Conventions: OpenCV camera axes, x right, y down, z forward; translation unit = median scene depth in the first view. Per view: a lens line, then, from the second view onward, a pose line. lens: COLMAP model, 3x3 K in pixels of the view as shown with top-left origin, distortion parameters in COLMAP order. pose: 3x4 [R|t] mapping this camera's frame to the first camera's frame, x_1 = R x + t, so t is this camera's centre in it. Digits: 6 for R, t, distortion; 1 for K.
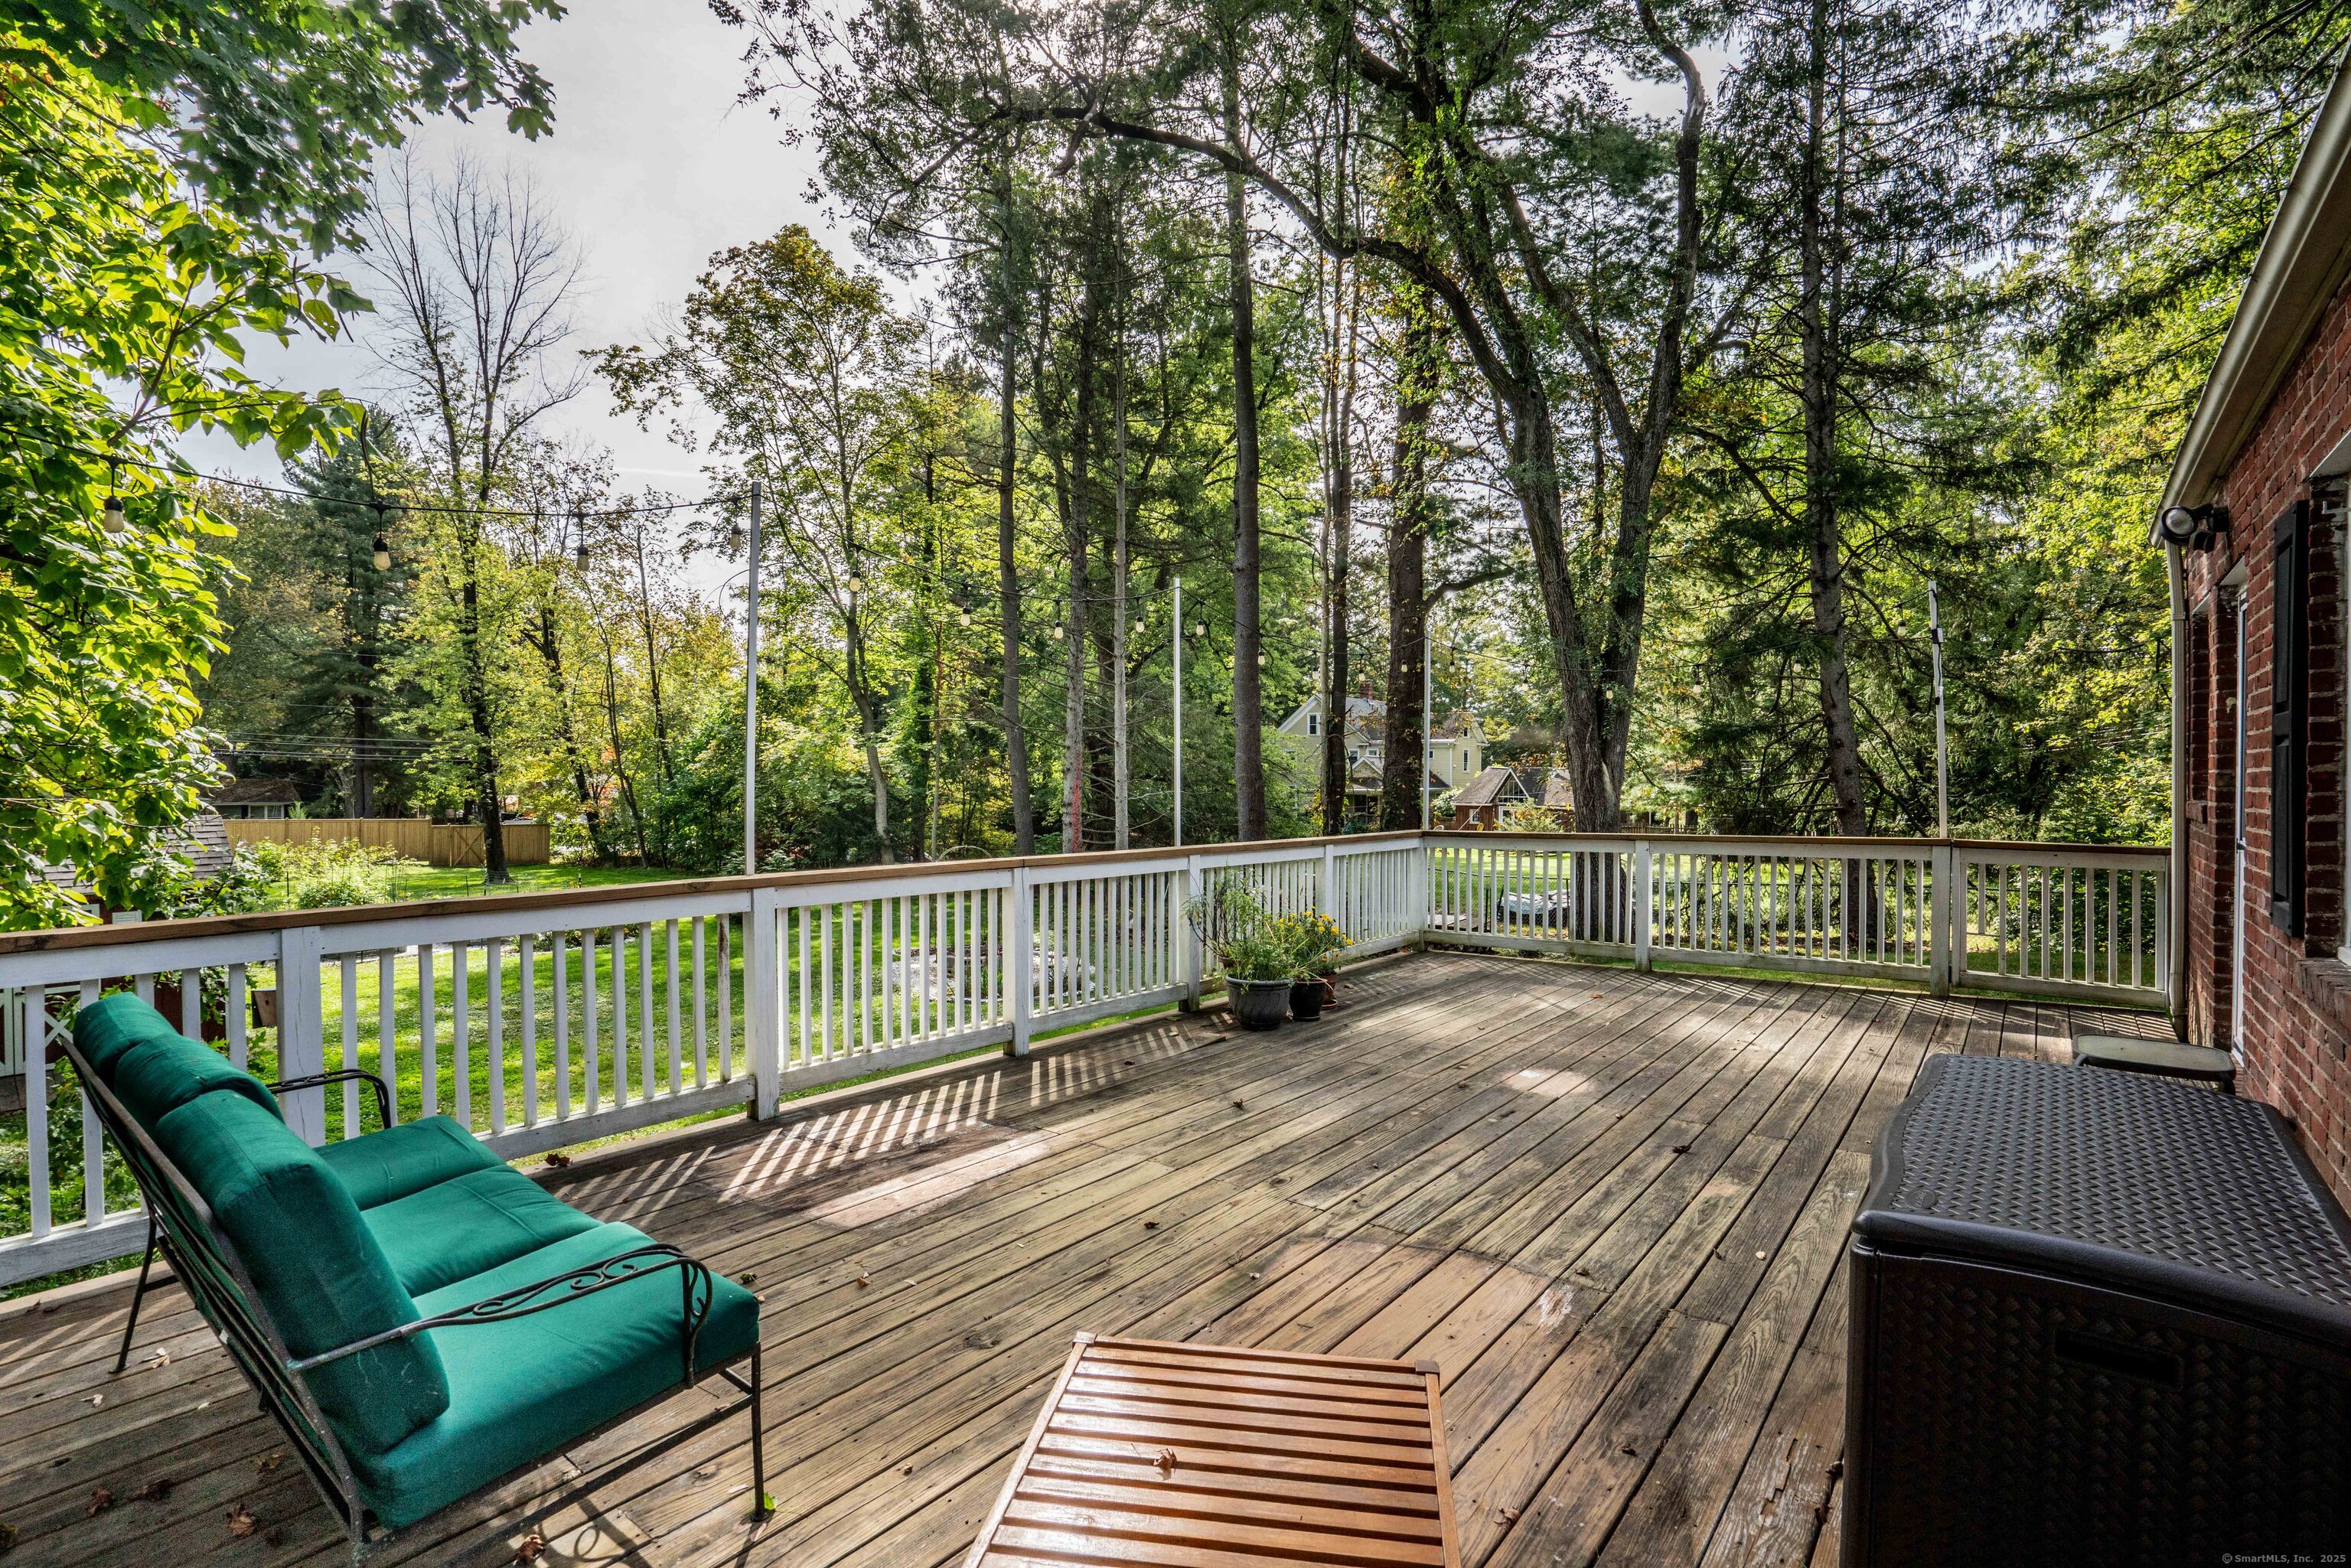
lens RADIAL K [[1091.9, 0, 1158.2], [0, 1091.9, 780.2], [0, 0, 1]] dist [-0.048590, 0.000371]
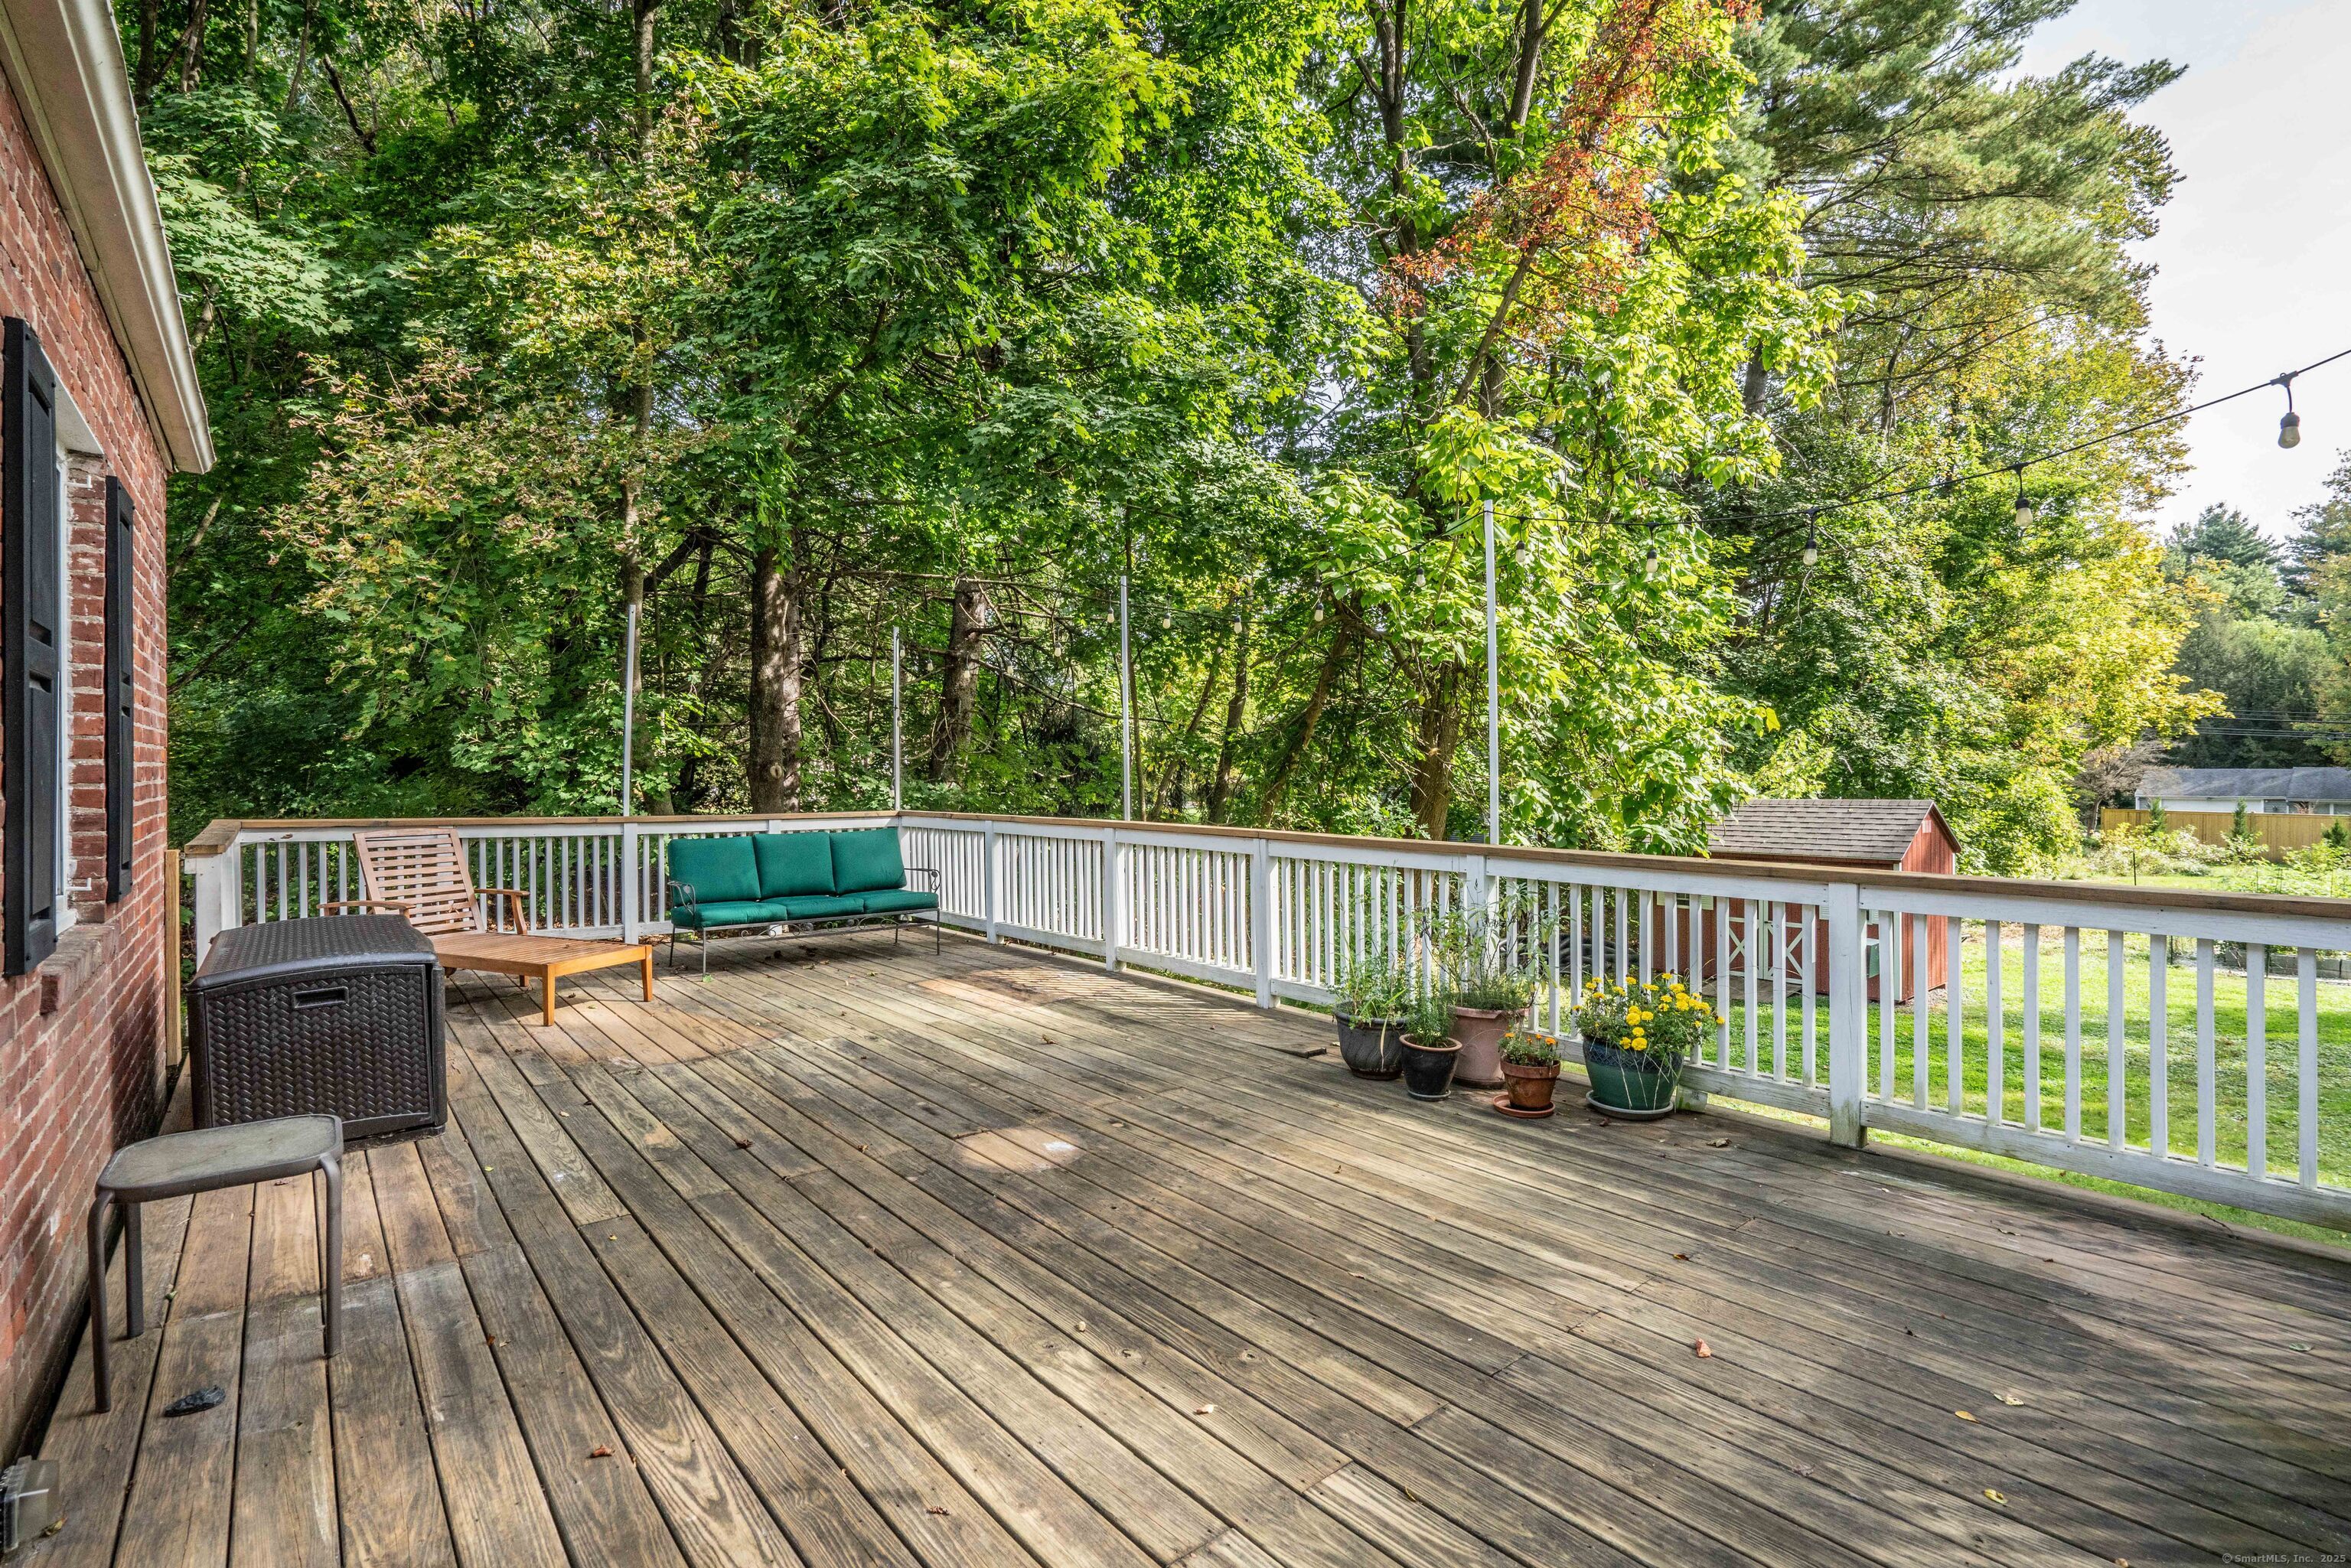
lens RADIAL K [[1091.9, 0, 1173.9], [0, 1091.9, 774.3], [0, 0, 1]] dist [-0.048590, 0.000371]
pose [[-0.176687, 0.003569, -0.984261, 1.149726], [-0.001880, 0.999990, 0.003964, 0.015353], [0.984265, 0.002551, -0.176679, 1.312365]]
